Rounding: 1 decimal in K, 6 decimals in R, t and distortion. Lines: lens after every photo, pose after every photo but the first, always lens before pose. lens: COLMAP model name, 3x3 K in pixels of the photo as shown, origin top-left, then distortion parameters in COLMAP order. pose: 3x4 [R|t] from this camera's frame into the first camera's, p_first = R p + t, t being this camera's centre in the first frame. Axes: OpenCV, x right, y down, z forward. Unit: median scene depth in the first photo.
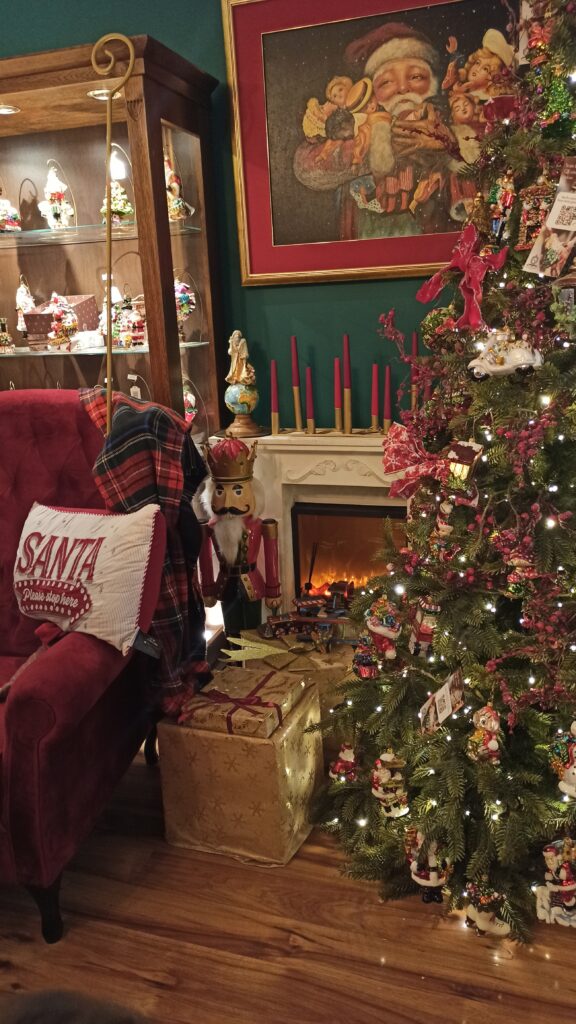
lens RADIAL K [[756.0, 0, 287.0], [0, 756.0, 518.3], [0, 0, 1]] dist [0.043504, -0.017925]
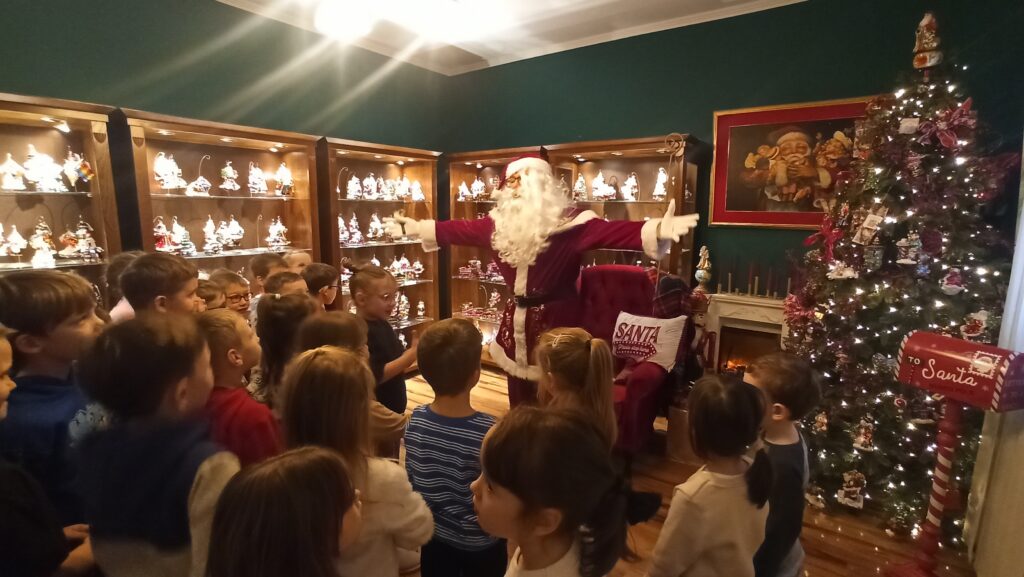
lens RADIAL K [[485.6, 0, 519.7], [0, 485.6, 289.4], [0, 0, 1]] dist [-0.039625, 0.002703]
pose [[0.957906, 0.101346, -0.268600, -0.245101], [-0.129724, 0.987452, -0.090055, 0.099021], [0.256102, 0.121108, 0.959033, -0.627497]]
